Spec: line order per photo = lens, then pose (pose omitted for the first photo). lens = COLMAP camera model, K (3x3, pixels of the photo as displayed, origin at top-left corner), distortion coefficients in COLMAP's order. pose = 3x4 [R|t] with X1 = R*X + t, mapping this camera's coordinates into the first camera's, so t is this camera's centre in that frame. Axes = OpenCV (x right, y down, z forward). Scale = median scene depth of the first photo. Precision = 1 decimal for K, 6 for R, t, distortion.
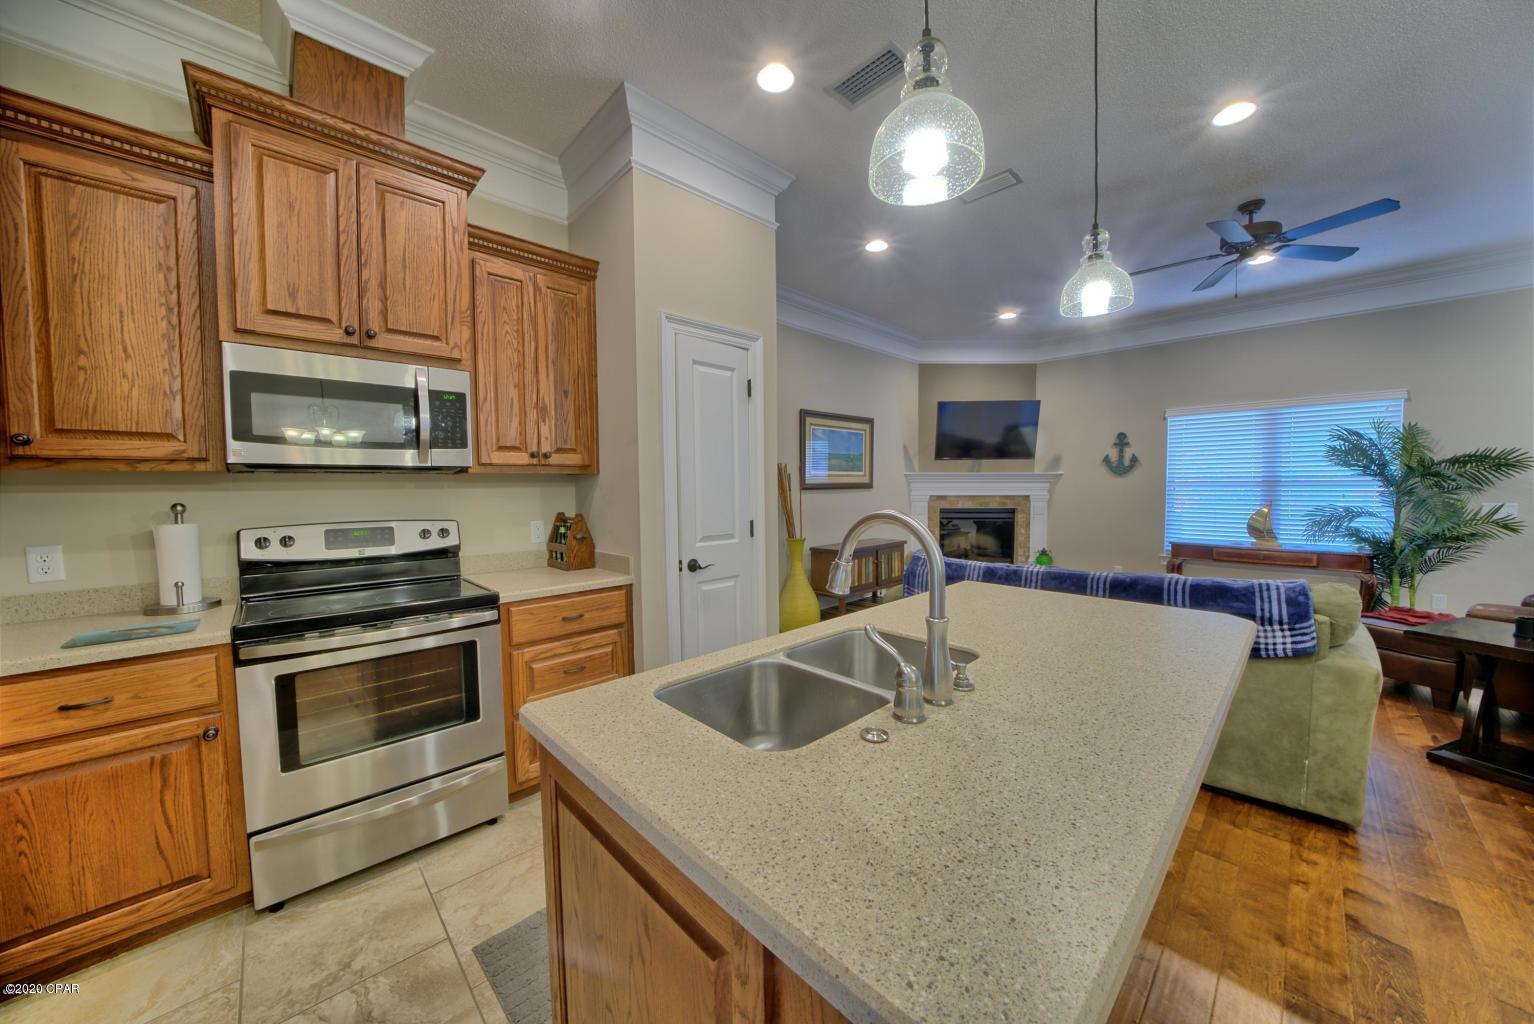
lens RADIAL K [[527.1, 0, 767.2], [0, 527.1, 511.3], [0, 0, 1]] dist [-0.016380, 0.000359]
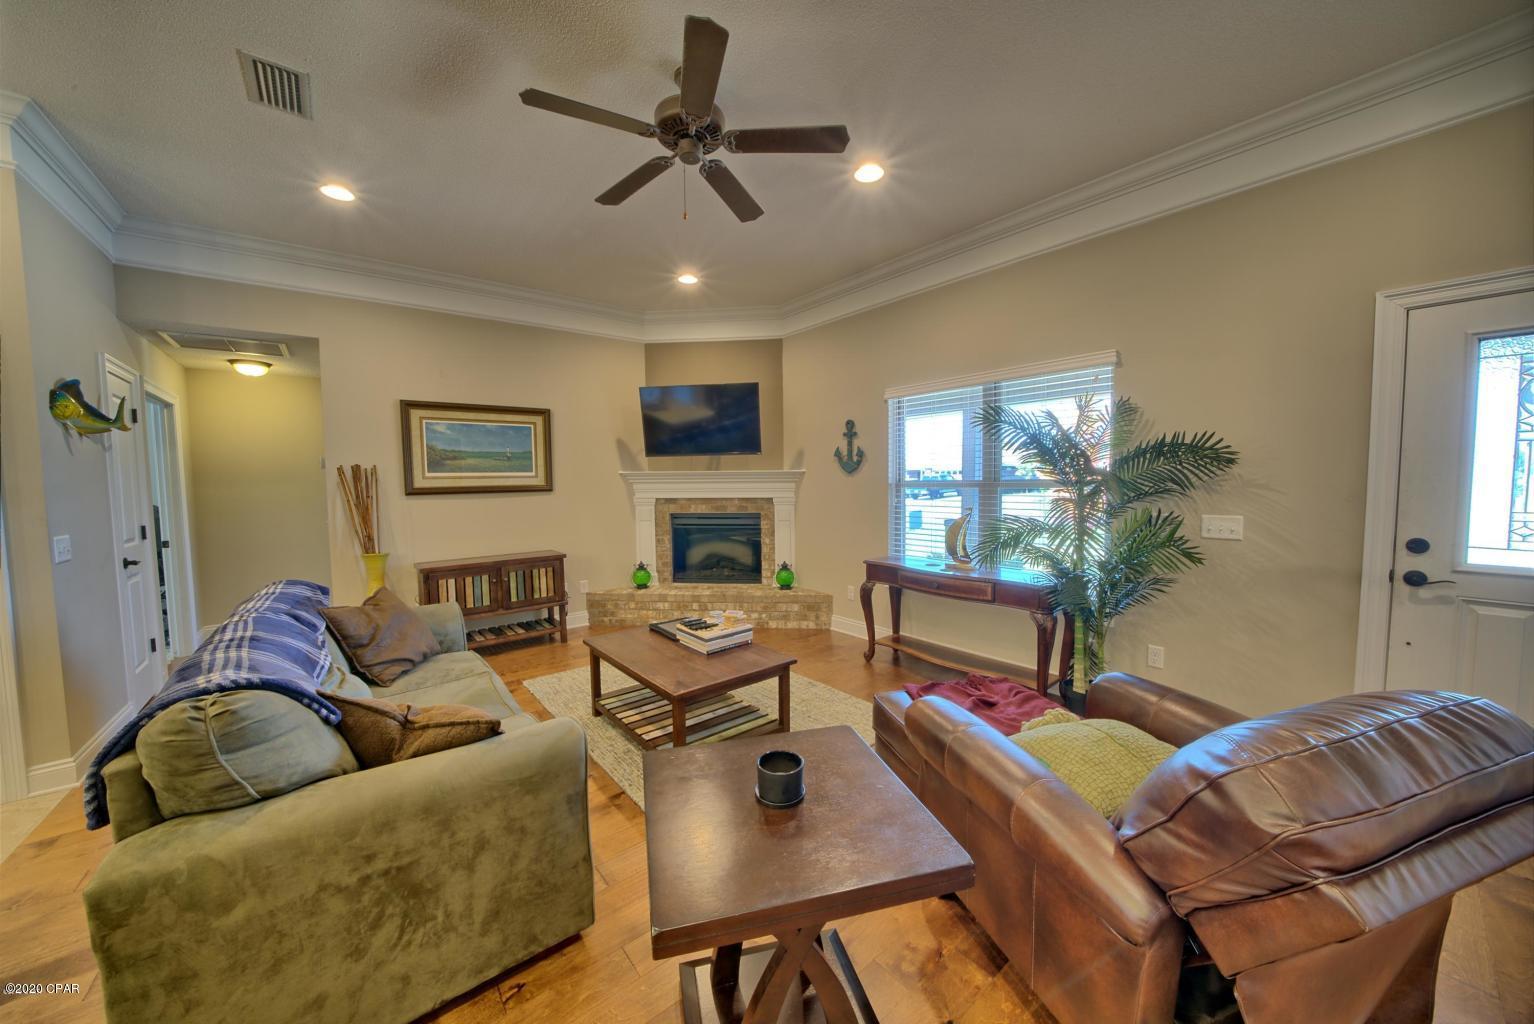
lens RADIAL K [[527.1, 0, 768.6], [0, 527.1, 511.7], [0, 0, 1]] dist [-0.016380, 0.000359]
pose [[0.995505, -0.001096, -0.094702, 0.628727], [0.002504, 0.999888, 0.014755, -0.022389], [0.094676, -0.014926, 0.995396, 0.187112]]
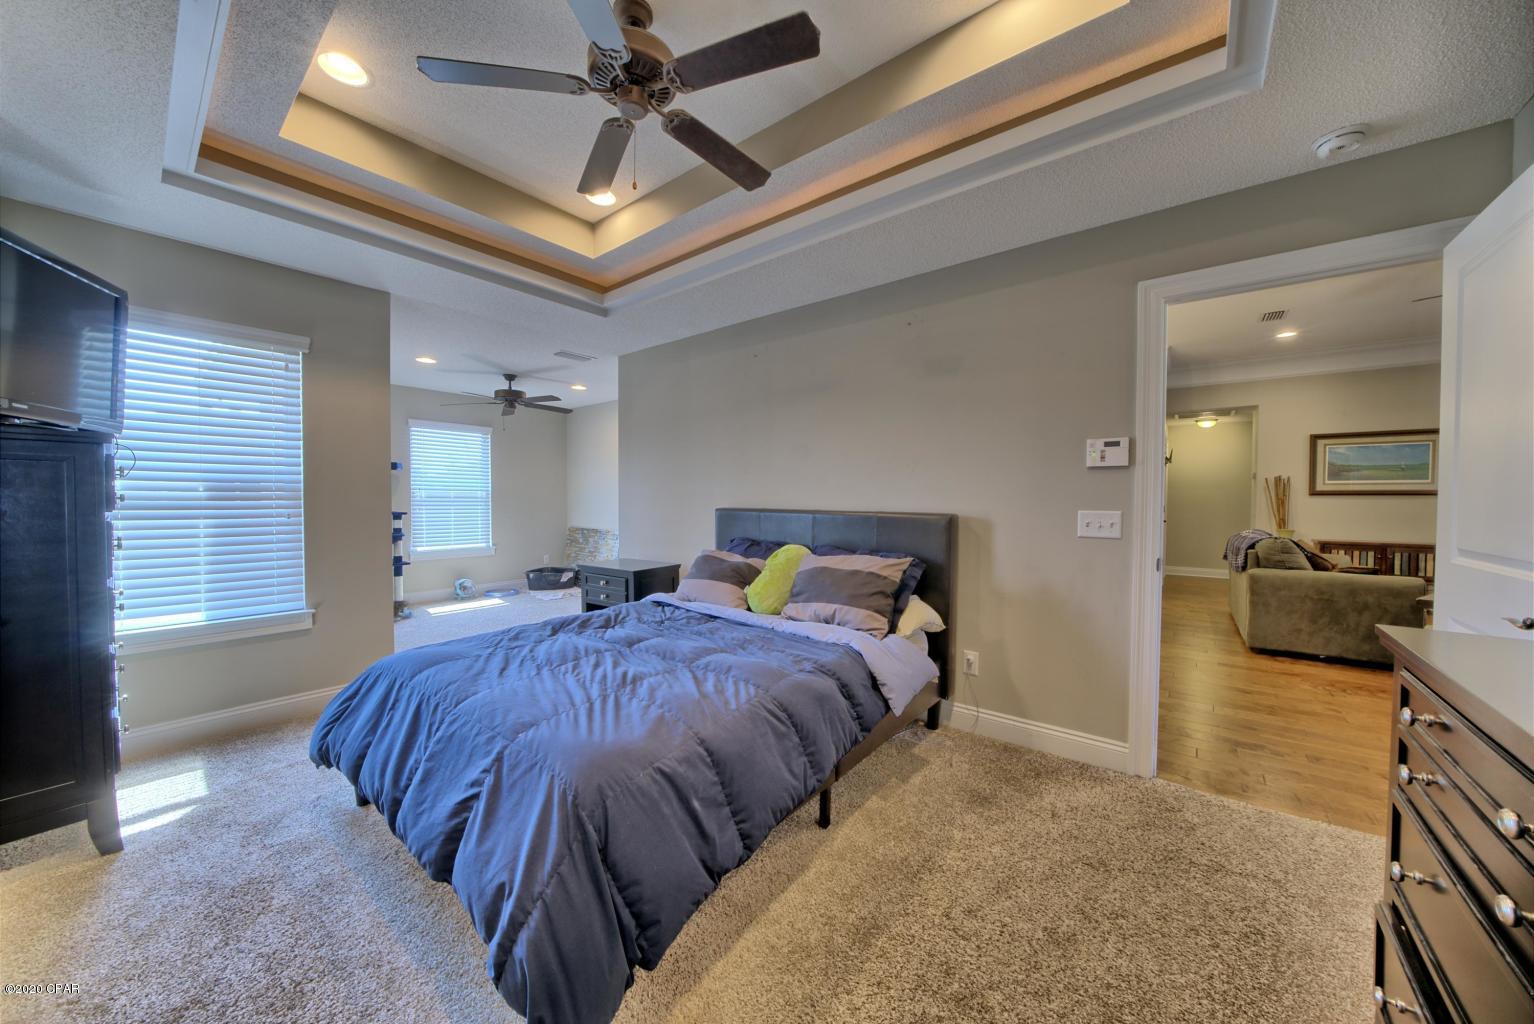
lens RADIAL K [[527.1, 0, 767.1], [0, 527.1, 509.7], [0, 0, 1]] dist [-0.016380, 0.000359]
pose [[0.114113, 0.030110, -0.993011, 1.041129], [-0.050818, 0.998409, 0.024434, 0.027793], [0.992167, 0.047675, 0.115461, -0.434026]]
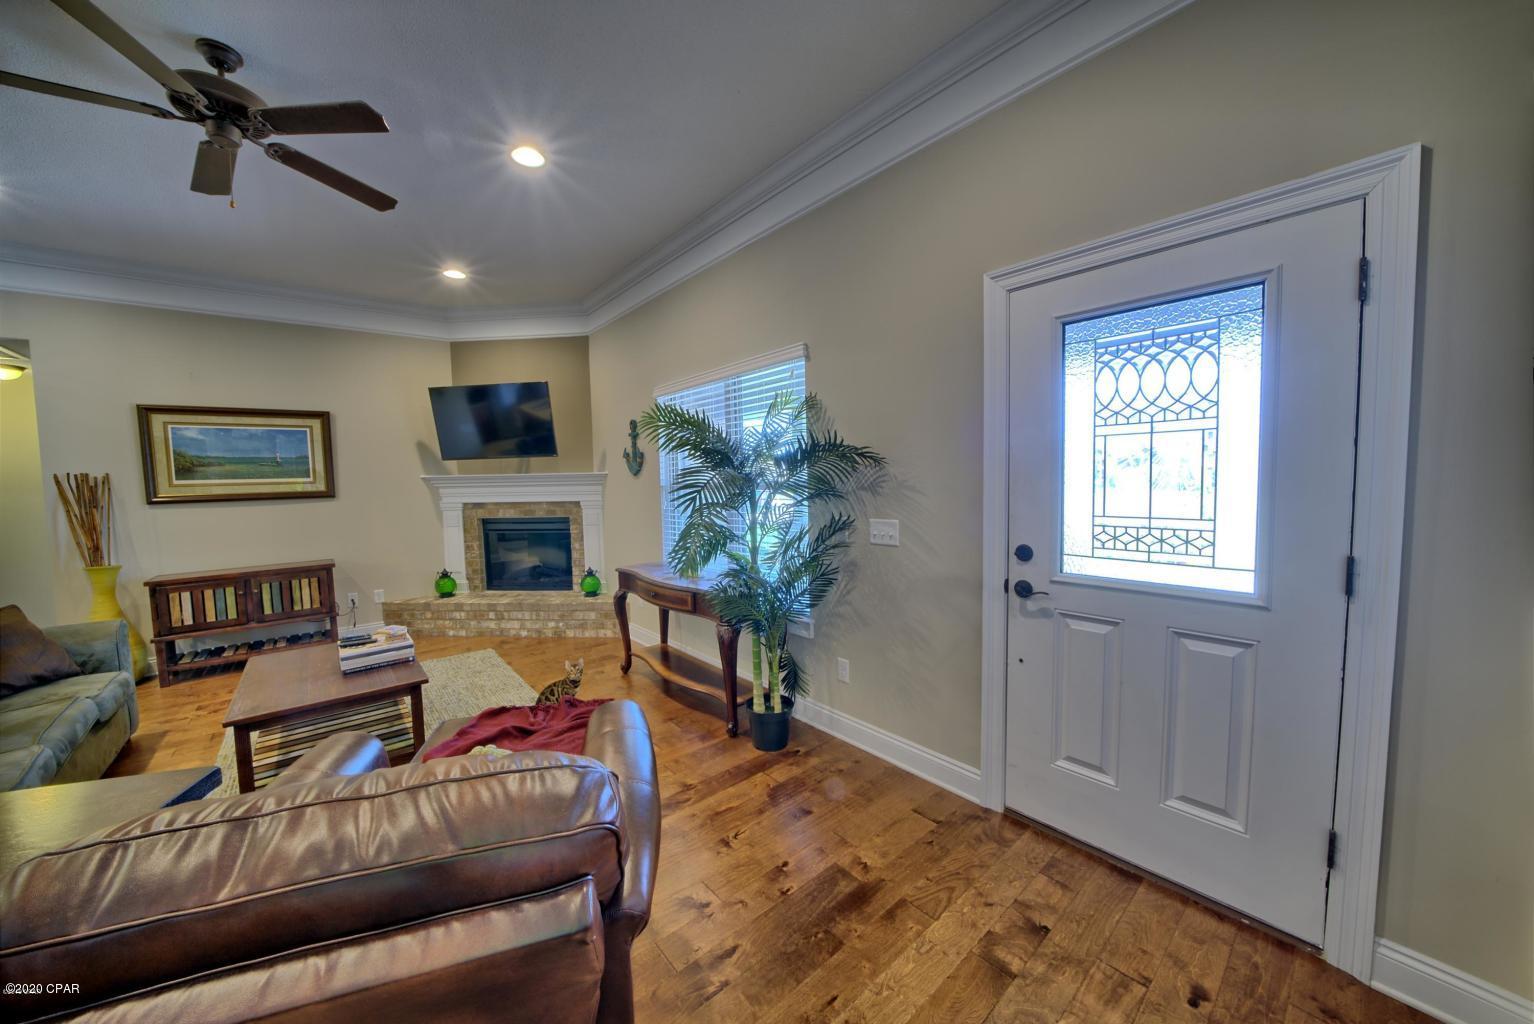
lens RADIAL K [[527.1, 0, 768.6], [0, 527.1, 513.1], [0, 0, 1]] dist [-0.016380, 0.000359]
pose [[0.996908, -0.012337, -0.077605, 0.931009], [0.013970, 0.999692, 0.020534, -0.026785], [0.077328, -0.021555, 0.996773, 0.247220]]
